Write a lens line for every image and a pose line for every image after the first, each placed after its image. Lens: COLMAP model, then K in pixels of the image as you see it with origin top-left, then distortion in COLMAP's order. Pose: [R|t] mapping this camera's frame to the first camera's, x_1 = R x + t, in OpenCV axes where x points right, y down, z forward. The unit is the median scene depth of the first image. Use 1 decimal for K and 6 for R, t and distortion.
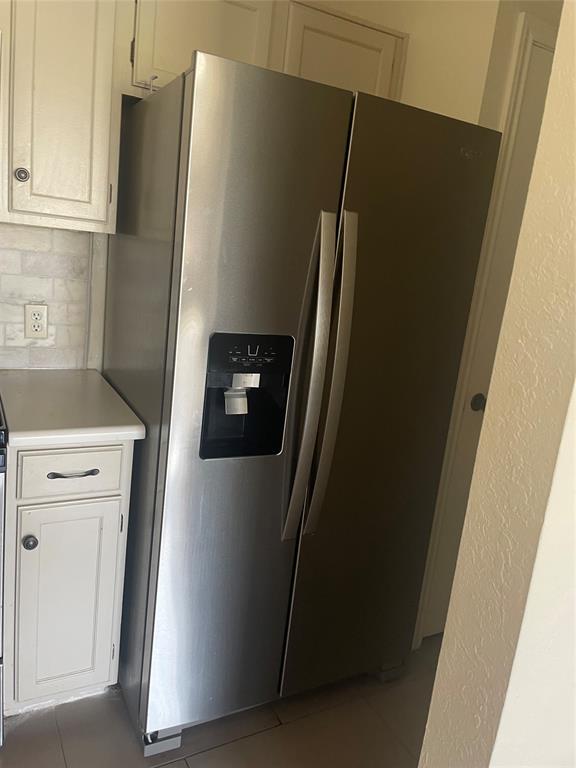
lens RADIAL K [[579.6, 0, 287.3], [0, 579.6, 374.4], [0, 0, 1]] dist [0.093091, -0.112103]
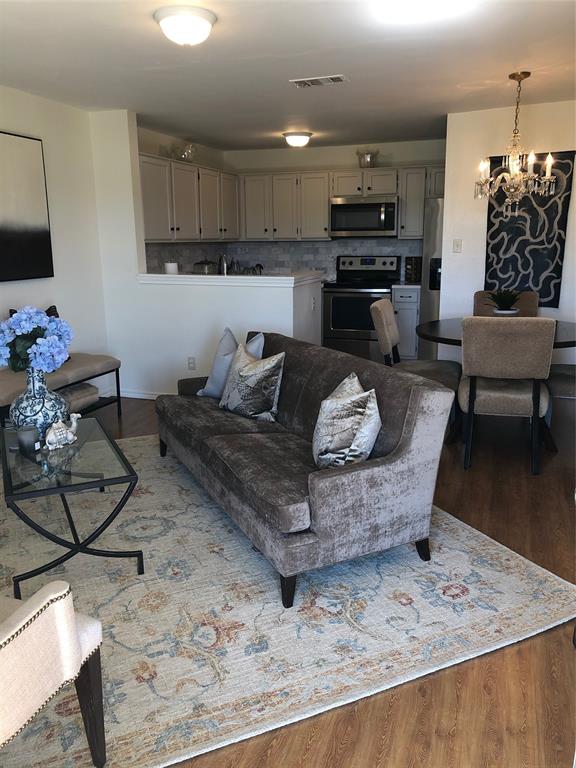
lens RADIAL K [[629.6, 0, 284.3], [0, 629.6, 380.0], [0, 0, 1]] dist [0.061345, -0.073791]
pose [[0.670708, 0.044603, -0.740379, 2.268955], [-0.069624, 0.997569, -0.002975, 0.782477], [0.738447, 0.053543, 0.672183, -2.480445]]
